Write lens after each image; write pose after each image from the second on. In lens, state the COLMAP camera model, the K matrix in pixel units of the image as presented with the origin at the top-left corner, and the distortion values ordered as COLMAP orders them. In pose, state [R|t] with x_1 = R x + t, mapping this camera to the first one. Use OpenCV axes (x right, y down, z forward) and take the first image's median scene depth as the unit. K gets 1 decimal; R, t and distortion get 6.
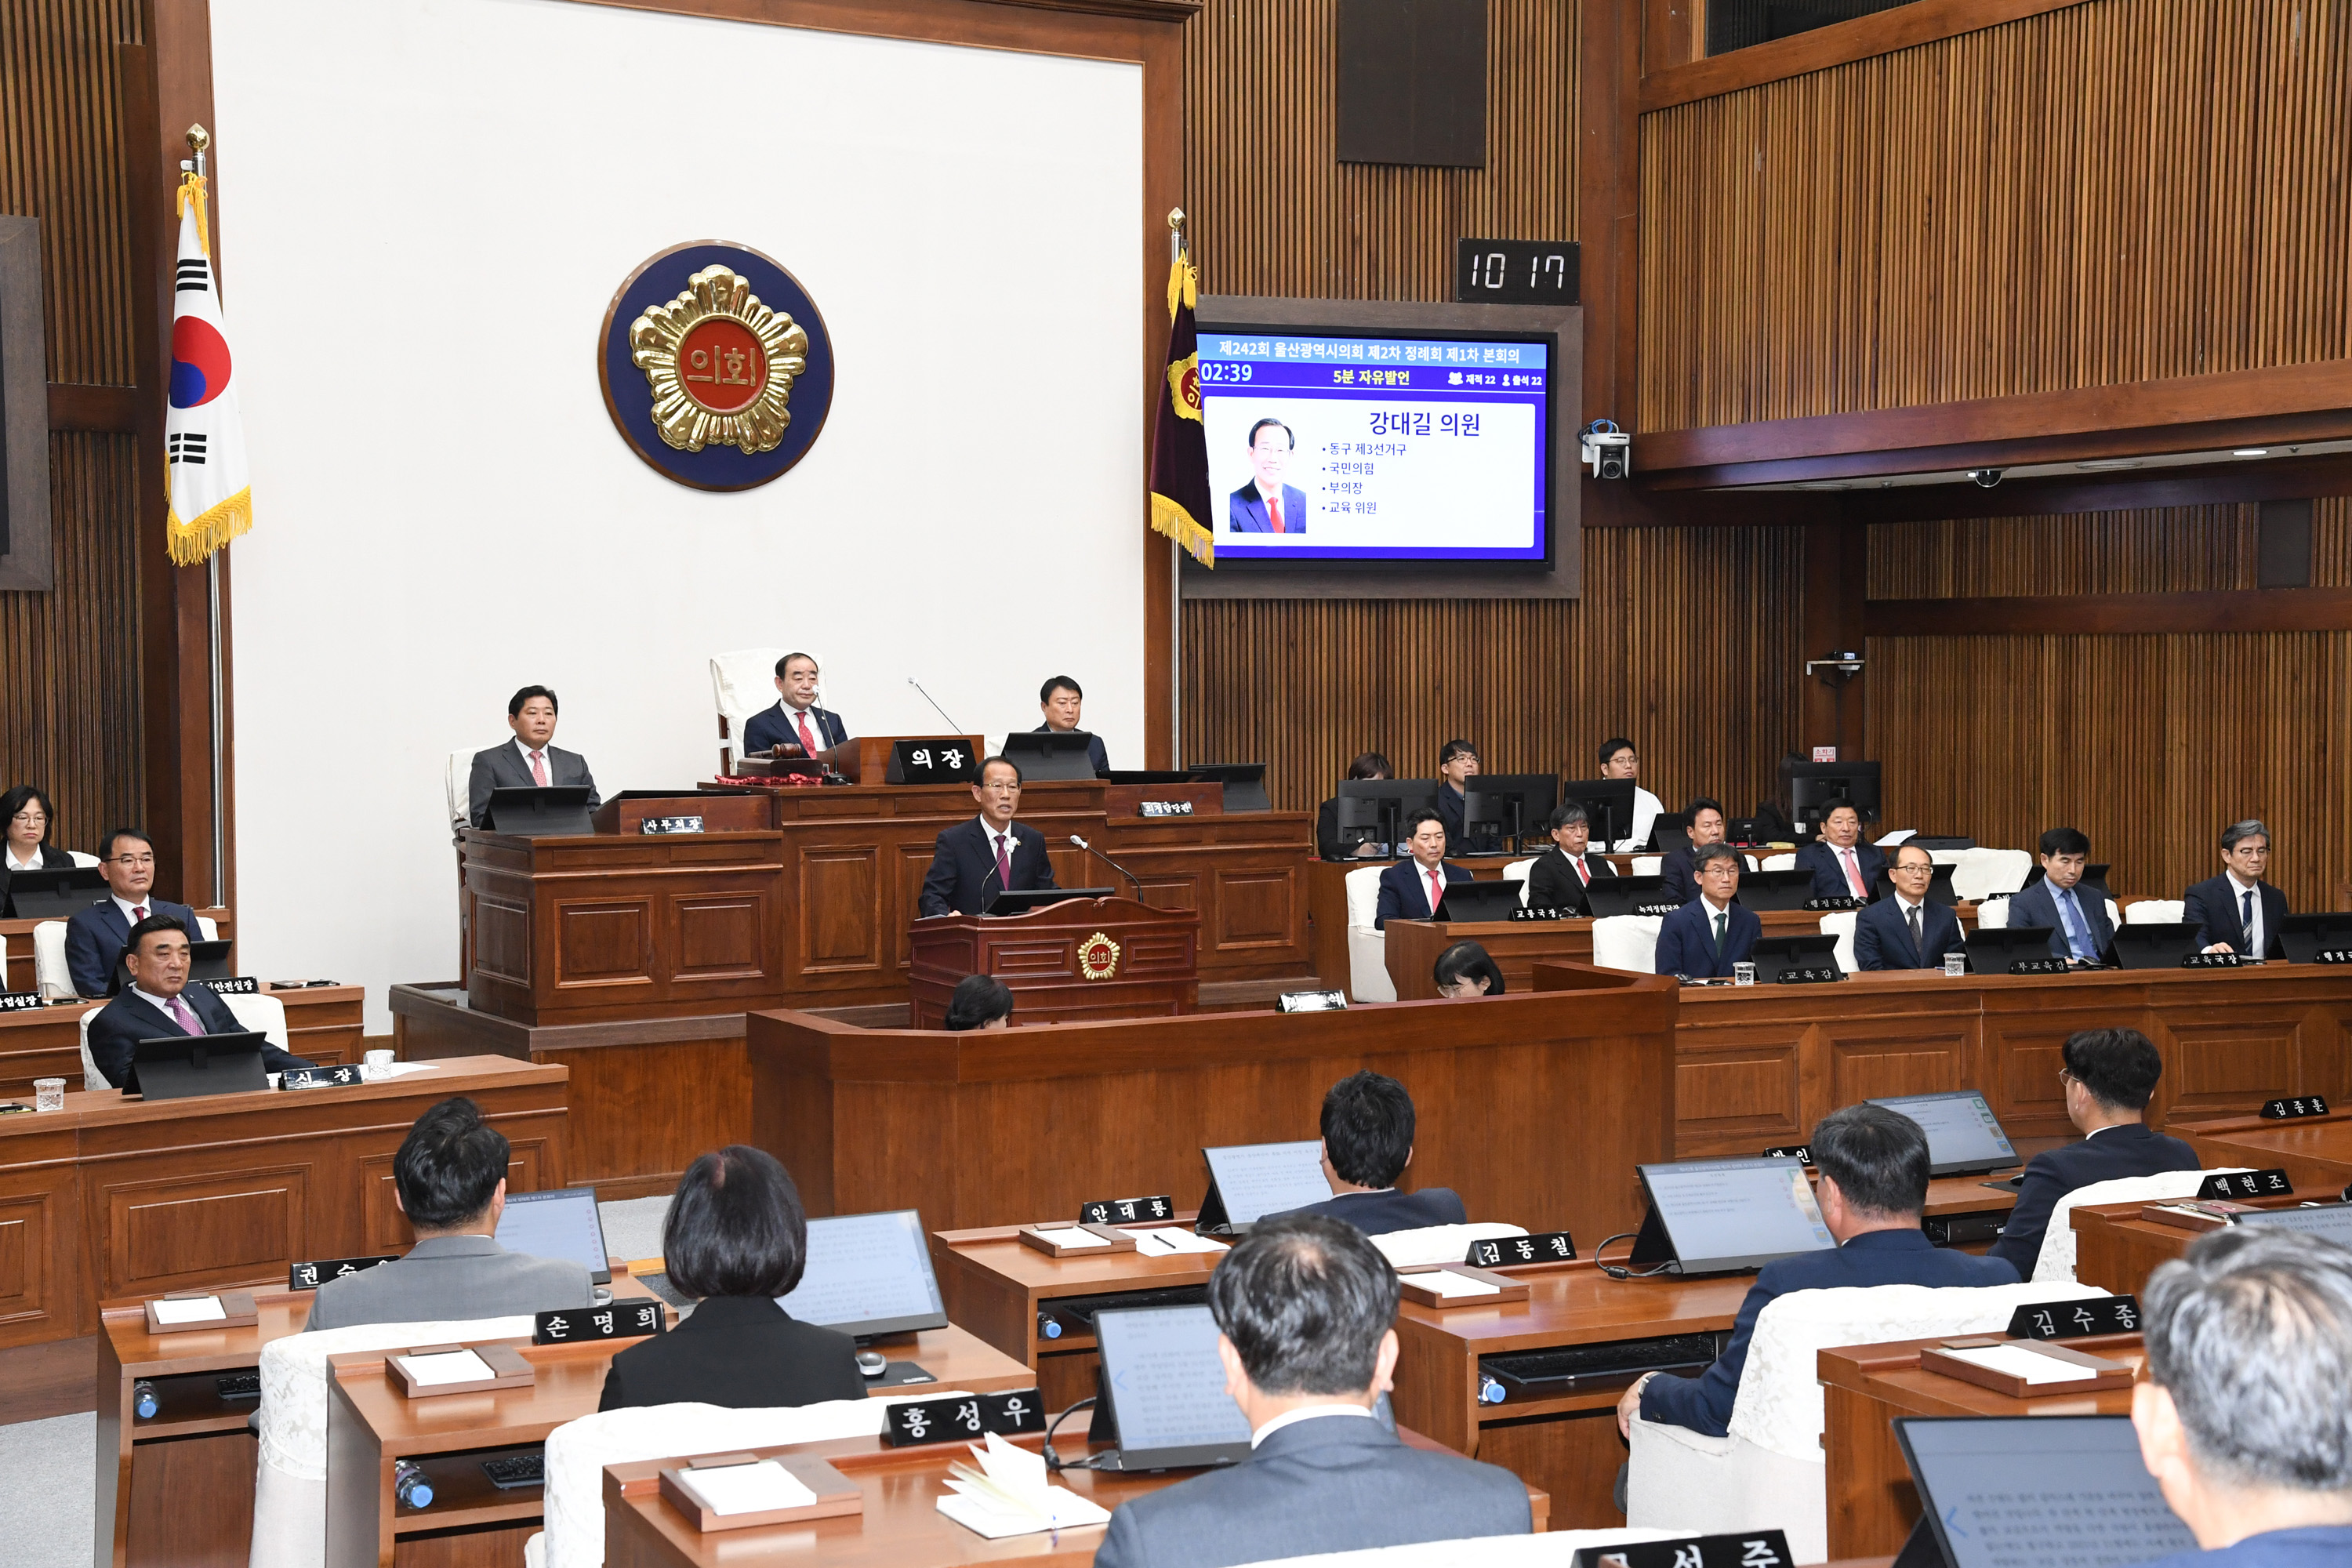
lens RADIAL K [[3437.1, 0, 1183.9], [0, 3437.1, 780.5], [0, 0, 1]] dist [0.271824, 0.000000]
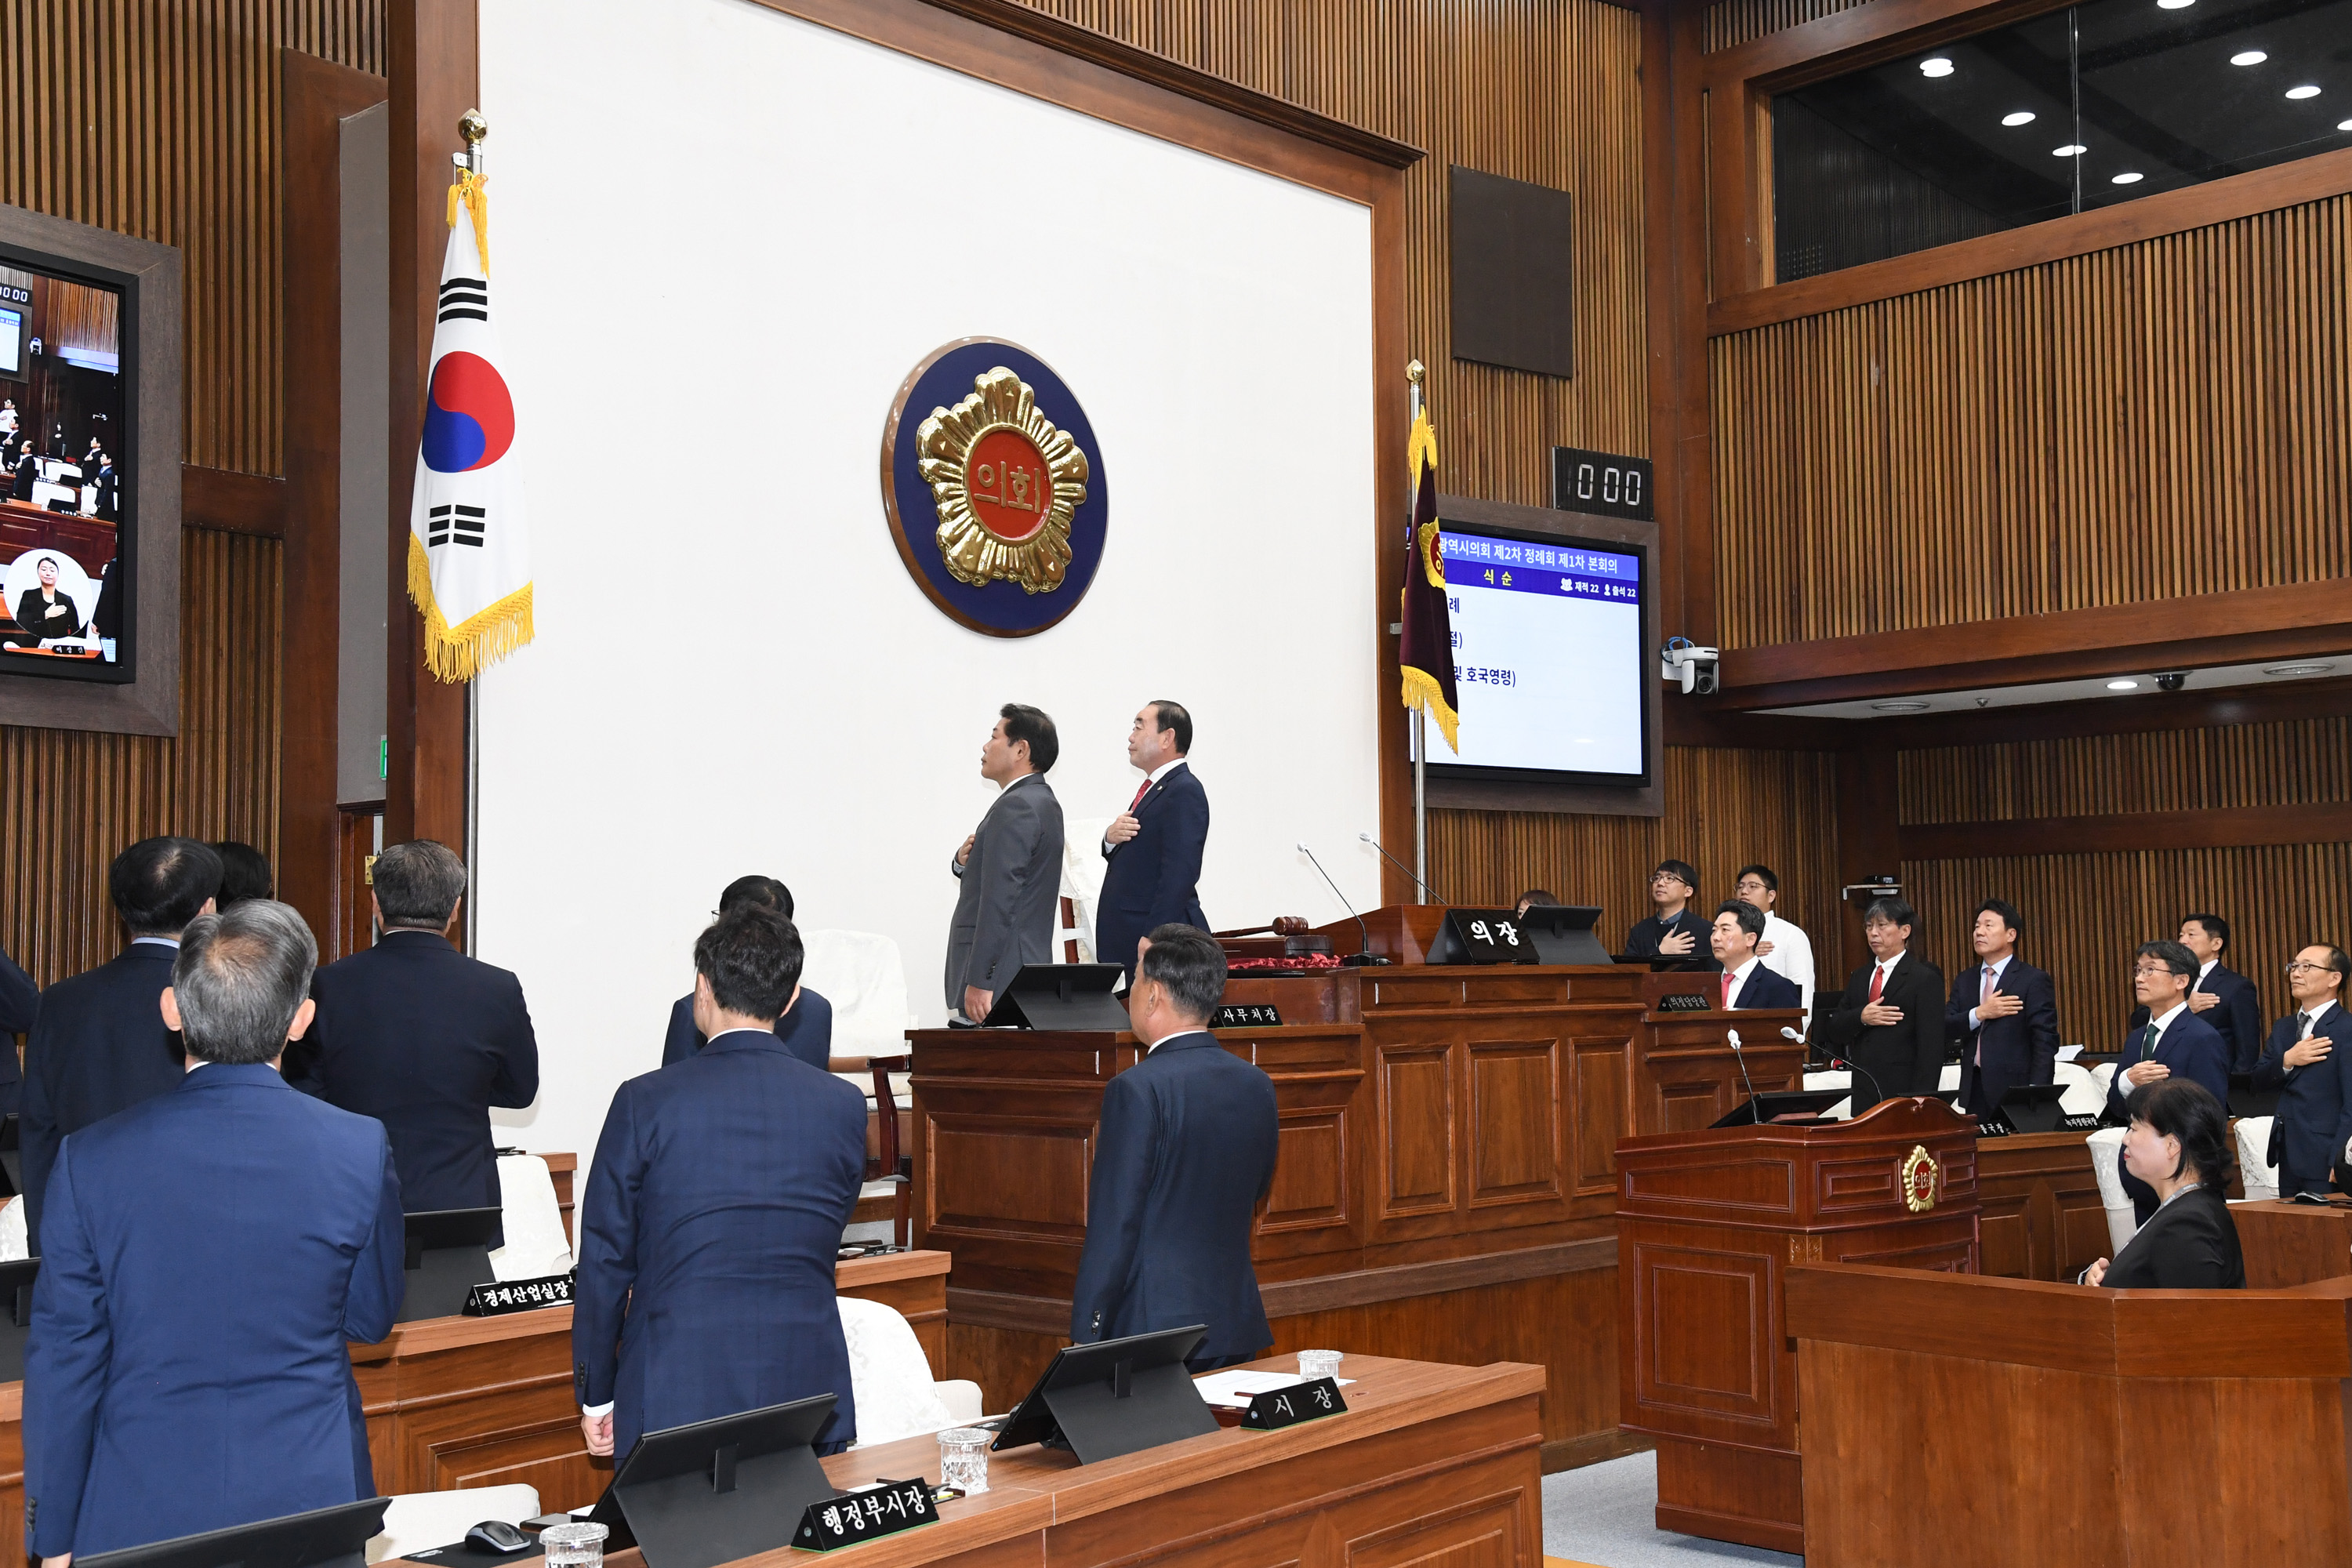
lens RADIAL K [[2588.5, 0, 1189.0], [0, 2588.5, 787.3], [0, 0, 1]] dist [0.105923, 0.000000]
pose [[0.958257, 0.012439, 0.285639, -0.268170], [0.020465, 0.993506, -0.111924, 0.022067], [-0.285176, 0.113097, 0.951779, 0.407449]]
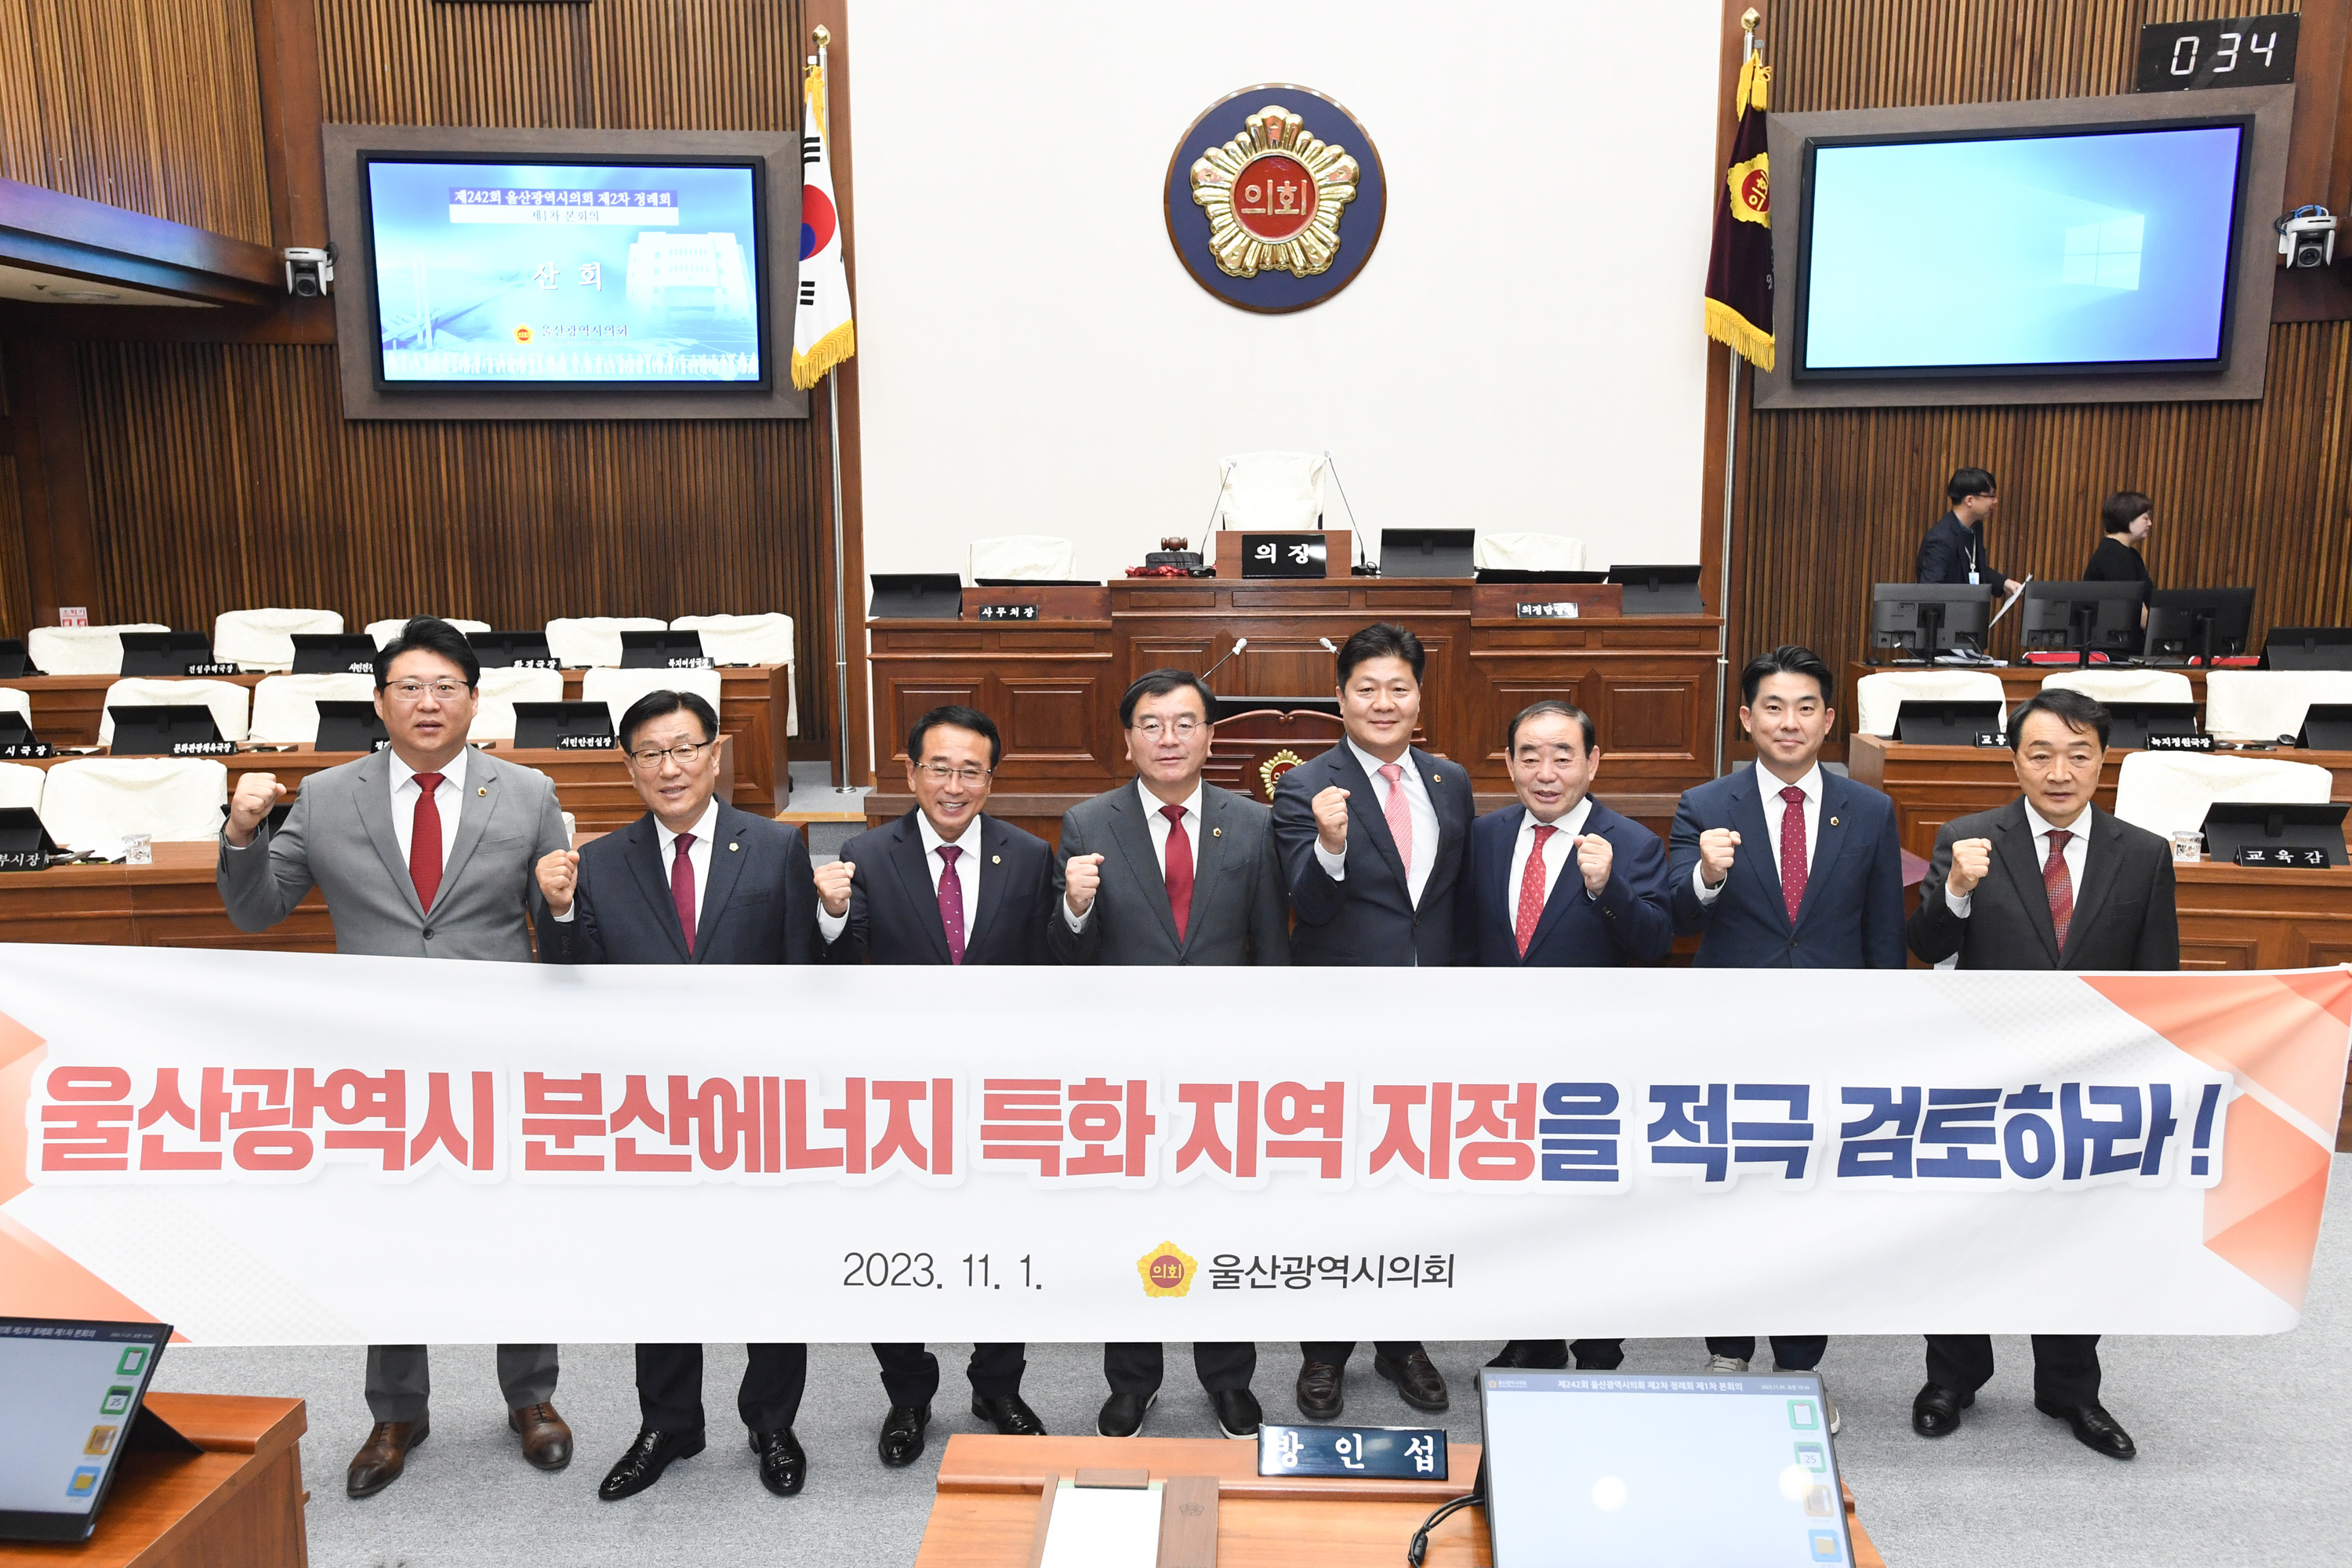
lens RADIAL K [[1824.9, 0, 1134.3], [0, 1824.9, 775.2], [0, 0, 1]] dist [0.003272, 0.039710]
pose [[0.842409, 0.079402, -0.532956, 0.157970], [-0.018508, 0.992763, 0.118651, -0.003948], [0.538520, -0.090089, 0.837783, 0.465889]]
